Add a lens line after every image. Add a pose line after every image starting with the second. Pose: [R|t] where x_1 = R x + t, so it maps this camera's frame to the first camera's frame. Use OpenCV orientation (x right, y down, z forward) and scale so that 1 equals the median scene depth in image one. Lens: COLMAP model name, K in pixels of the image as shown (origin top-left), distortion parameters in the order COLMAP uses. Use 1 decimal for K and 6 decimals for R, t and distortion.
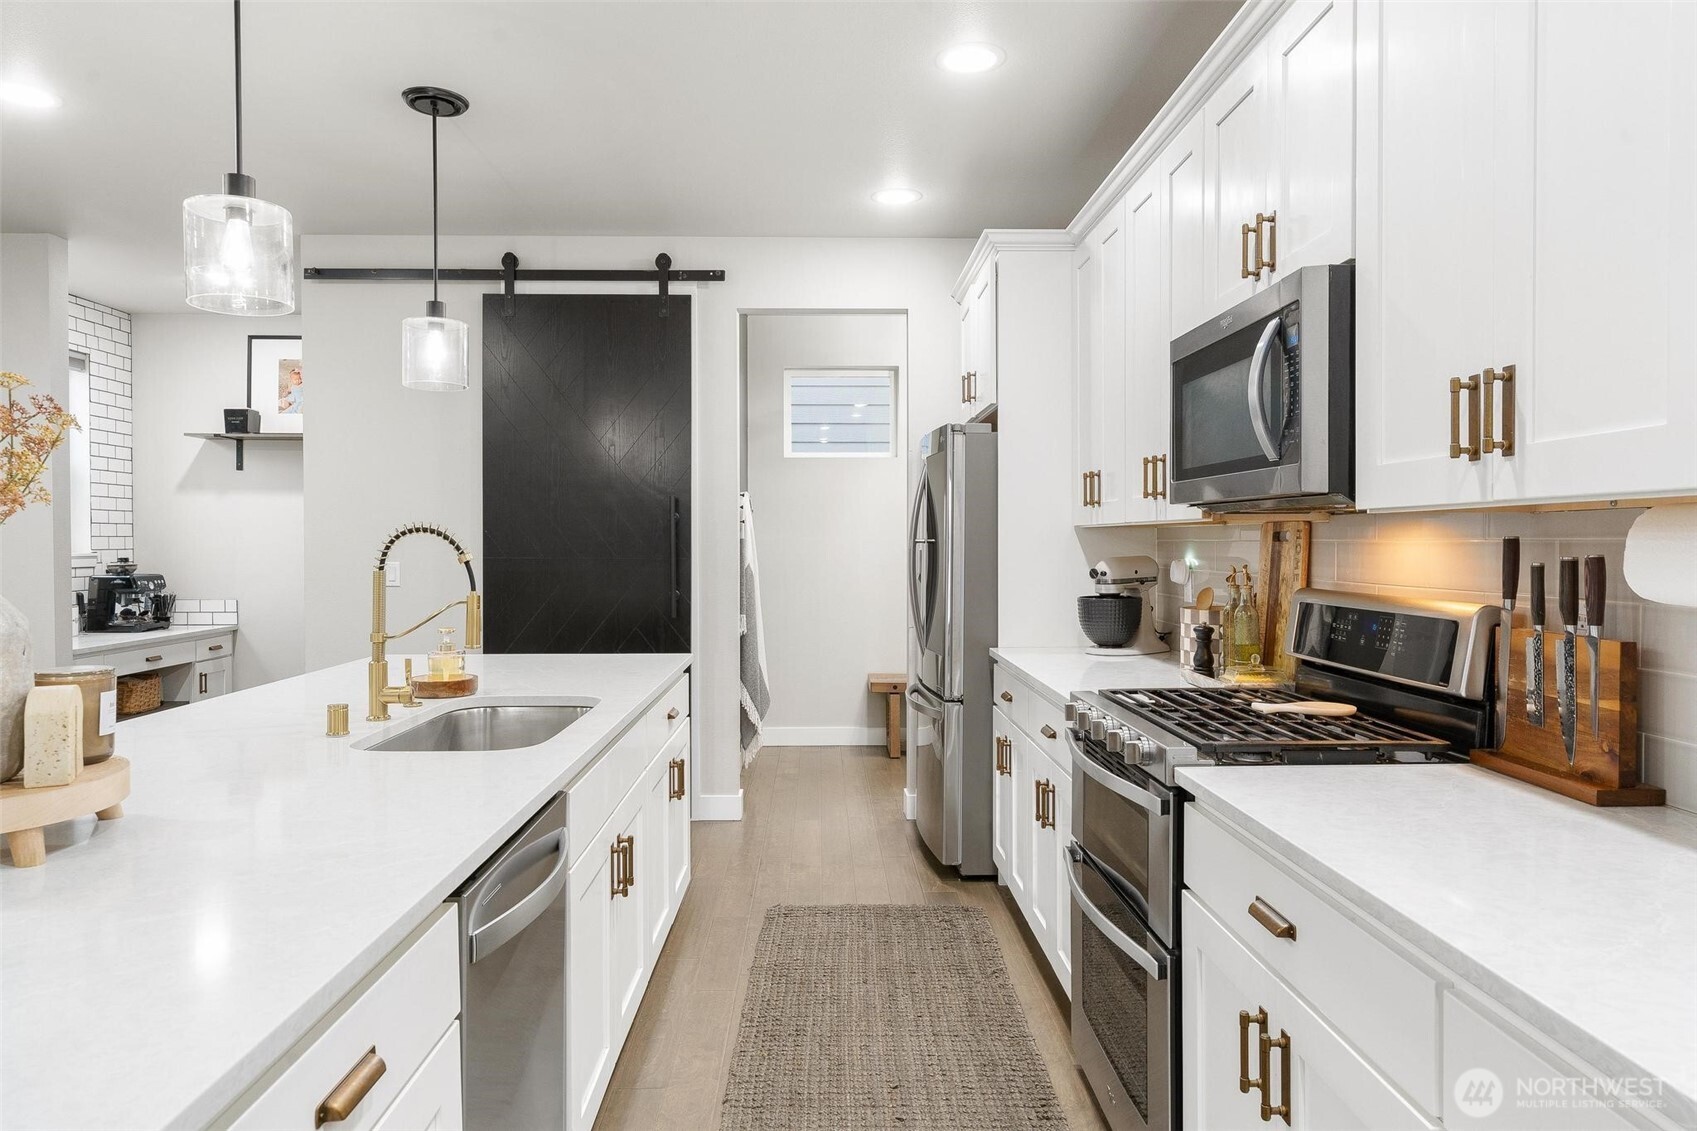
lens RADIAL K [[1058.0, 0, 848.5], [0, 1058.0, 565.5], [0, 0, 1]] dist [-0.001864, -0.000974]
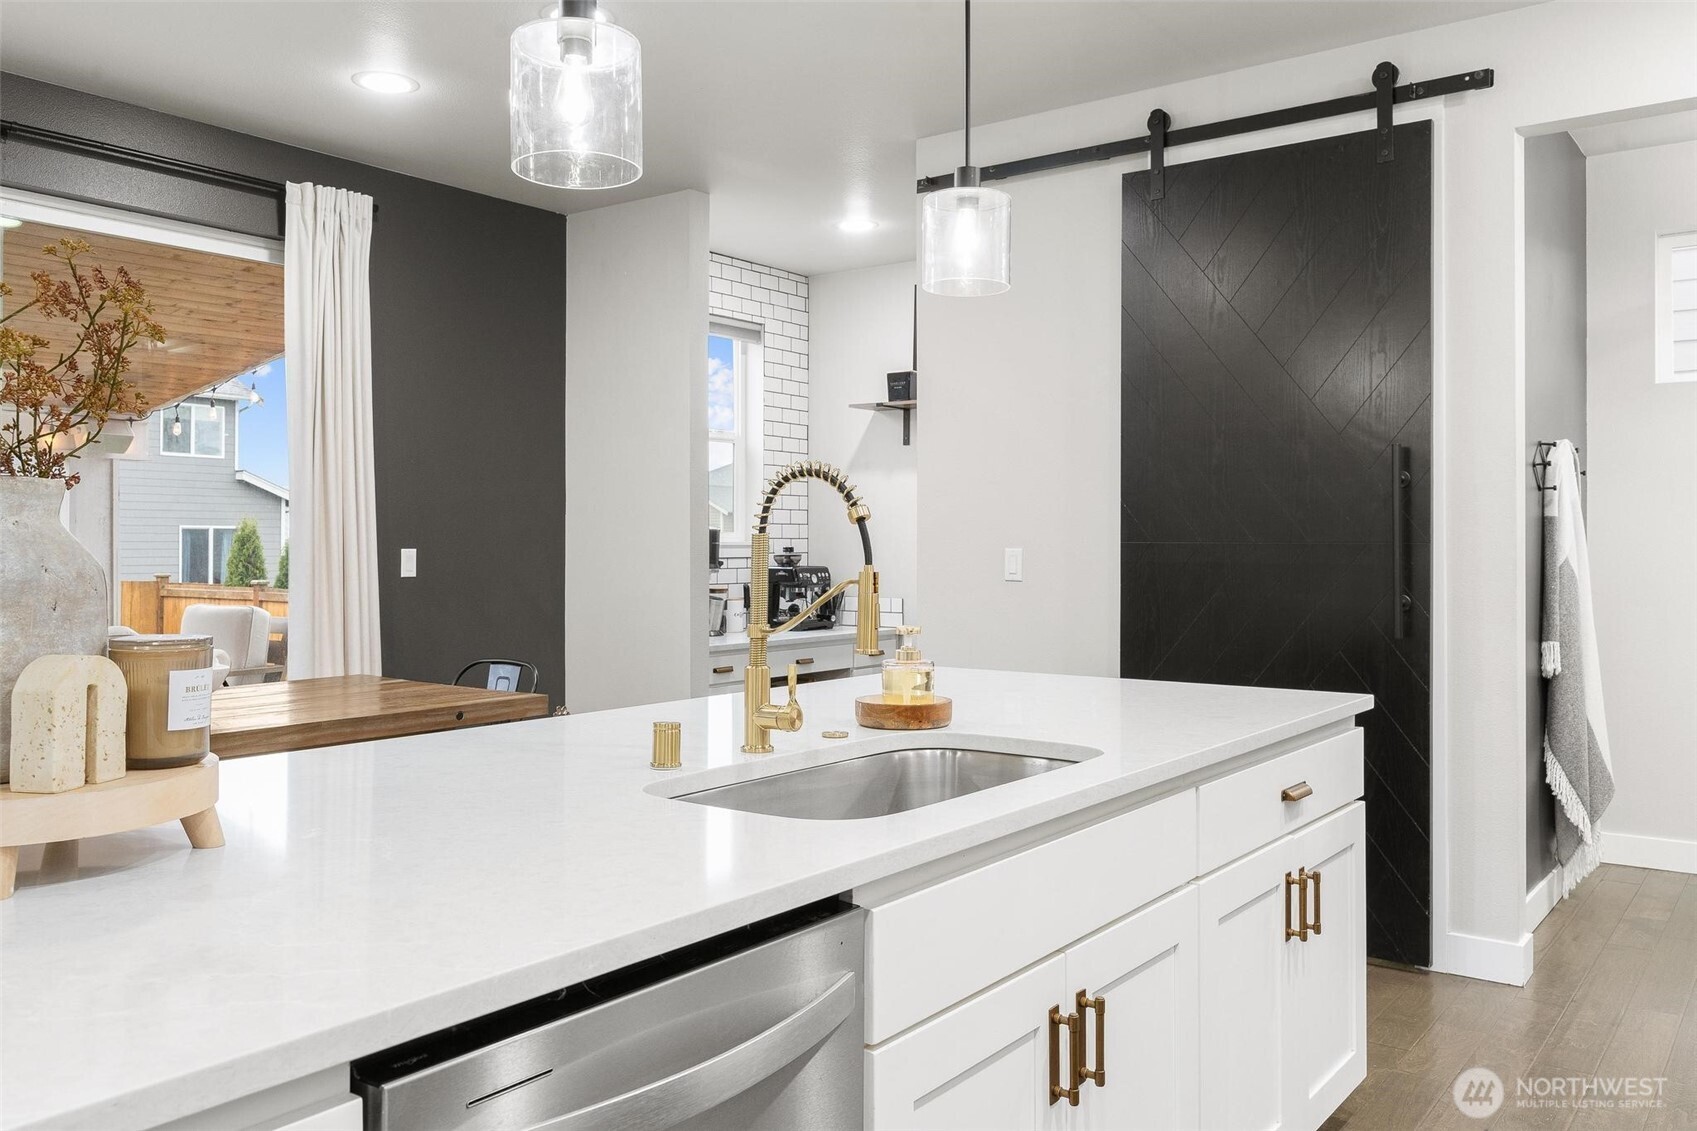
lens RADIAL K [[1342.8, 0, 841.9], [0, 1342.8, 539.7], [0, 0, 1]] dist [0.003010, 0.005969]
pose [[0.784007, -0.001397, -0.620750, 0.056449], [-0.015448, 0.999644, -0.021761, 0.010893], [0.620559, 0.026650, 0.783707, 0.140937]]
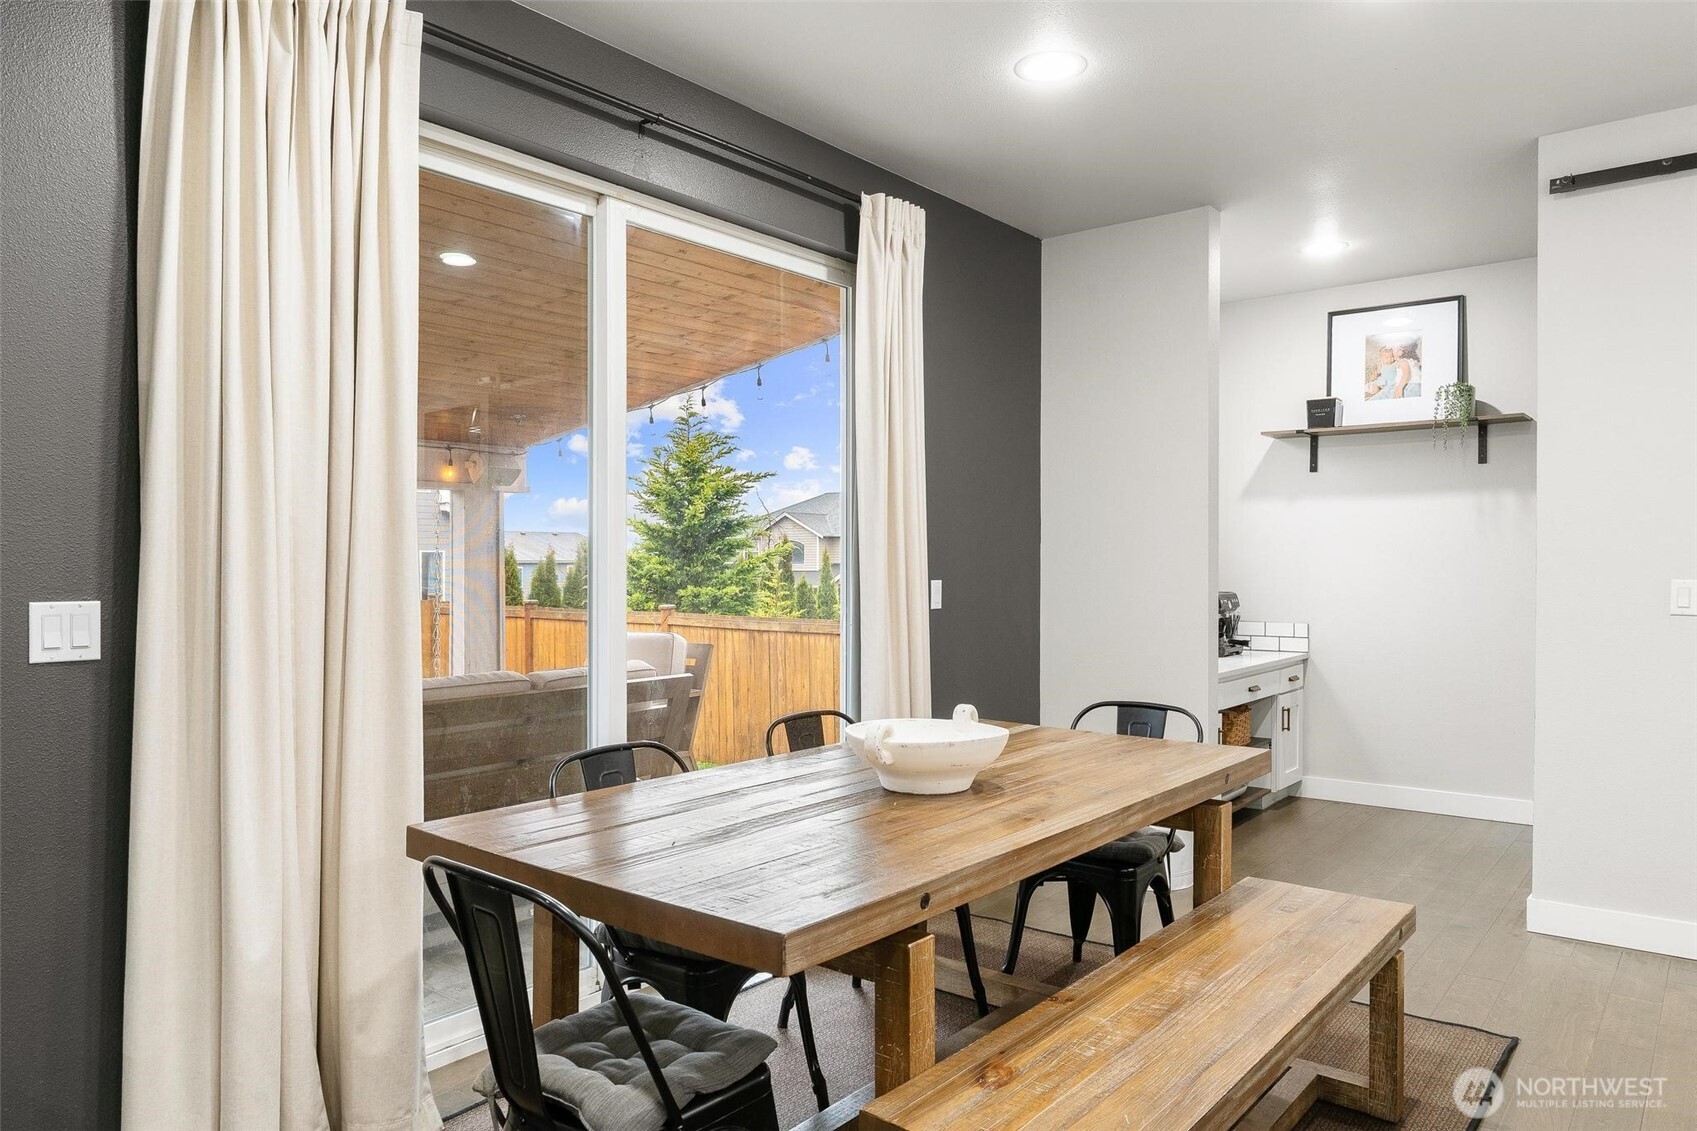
lens RADIAL K [[1118.1, 0, 848.5], [0, 1118.1, 565.5], [0, 0, 1]] dist [-0.001759, -0.001246]
pose [[0.762373, -0.000114, -0.647137, -0.307463], [-0.012660, 0.999806, -0.015091, 0.004460], [0.647014, 0.019698, 0.762224, 0.076358]]
